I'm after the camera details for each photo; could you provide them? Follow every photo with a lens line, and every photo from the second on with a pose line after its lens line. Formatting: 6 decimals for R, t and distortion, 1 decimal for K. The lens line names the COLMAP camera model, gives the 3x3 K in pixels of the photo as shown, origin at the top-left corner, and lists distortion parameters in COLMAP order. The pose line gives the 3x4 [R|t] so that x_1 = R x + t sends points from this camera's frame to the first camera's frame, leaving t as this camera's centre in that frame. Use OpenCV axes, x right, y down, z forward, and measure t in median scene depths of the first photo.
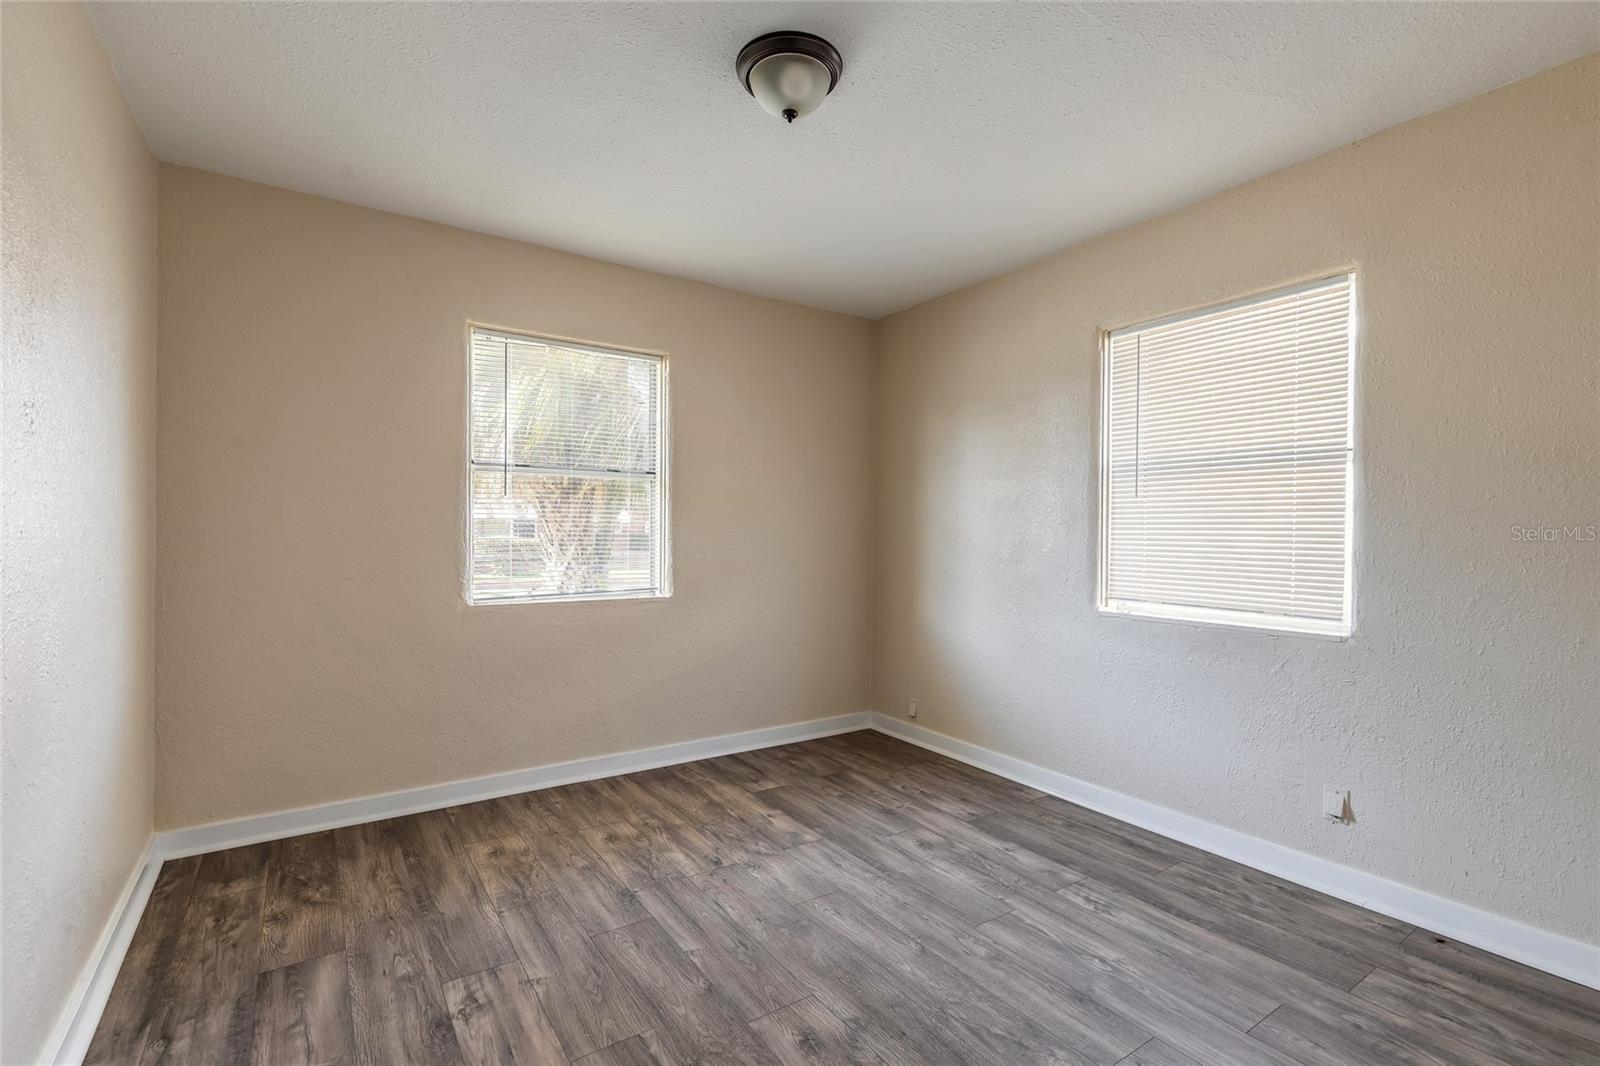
lens RADIAL K [[719.9, 0, 791.5], [0, 719.9, 528.3], [0, 0, 1]] dist [0.009117, -0.000135]
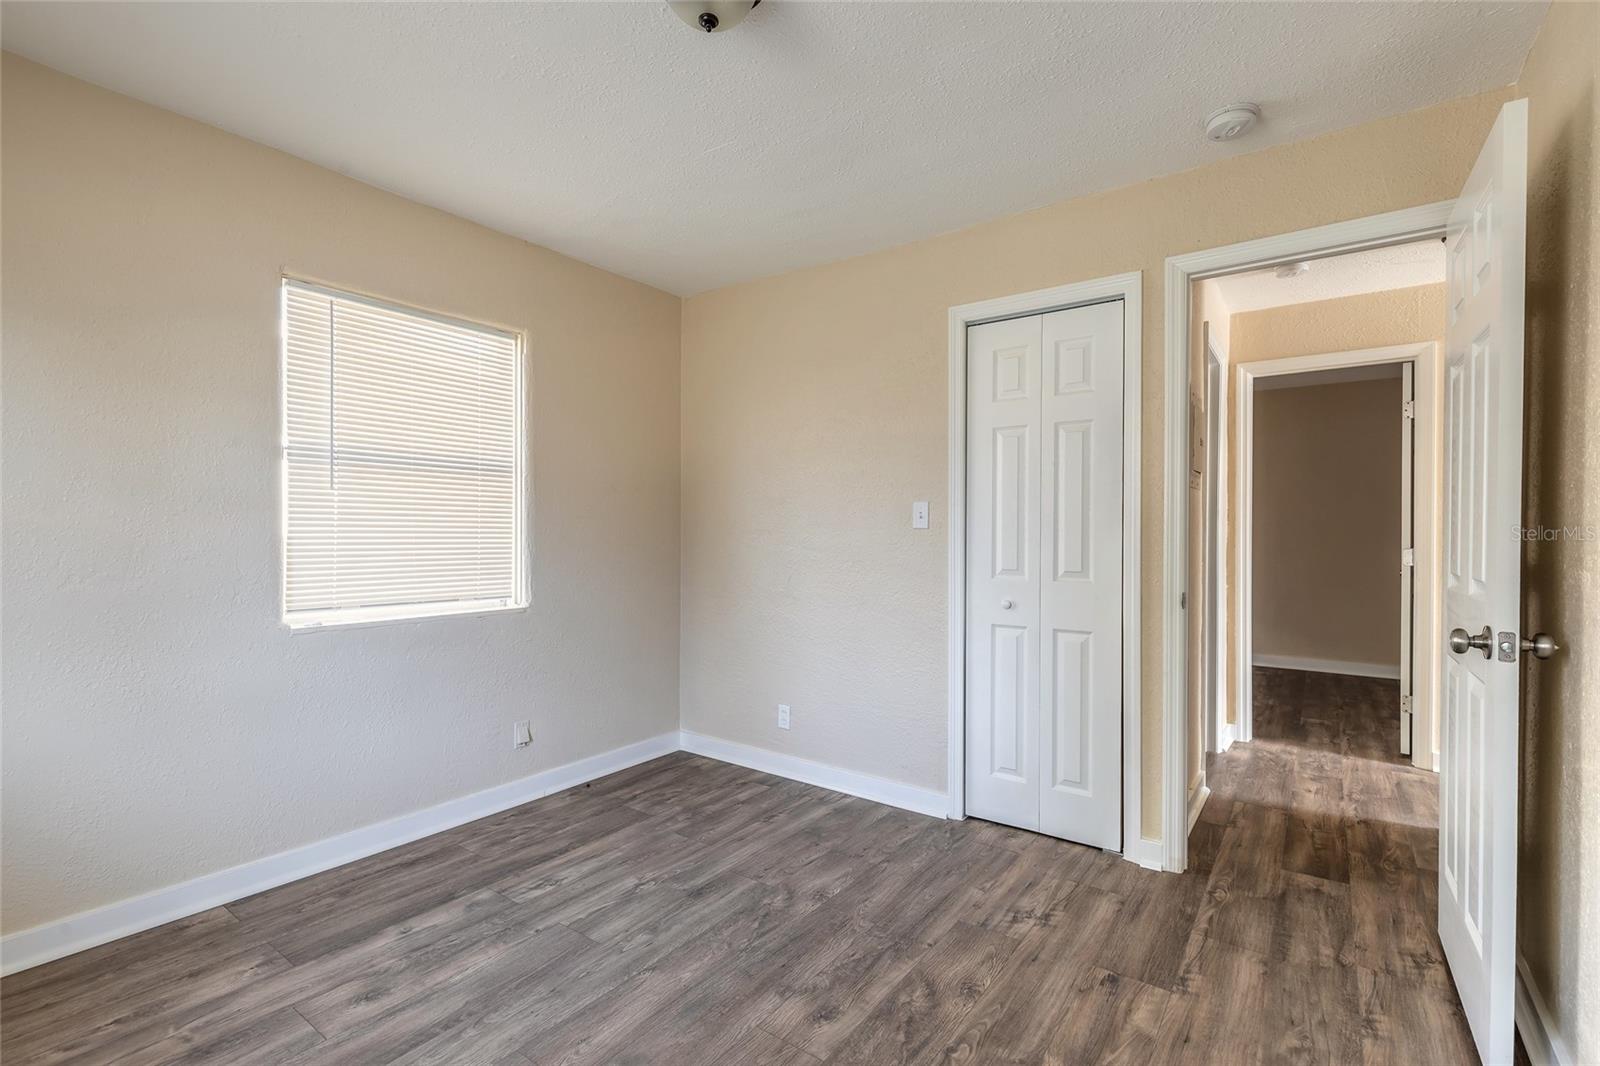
lens RADIAL K [[719.9, 0, 795.7], [0, 719.9, 538.2], [0, 0, 1]] dist [0.009117, -0.000135]
pose [[-0.340904, -0.014111, 0.939992, -0.658197], [-0.014227, 0.999850, 0.009850, -0.001600], [-0.939991, -0.010015, -0.341053, 0.974215]]
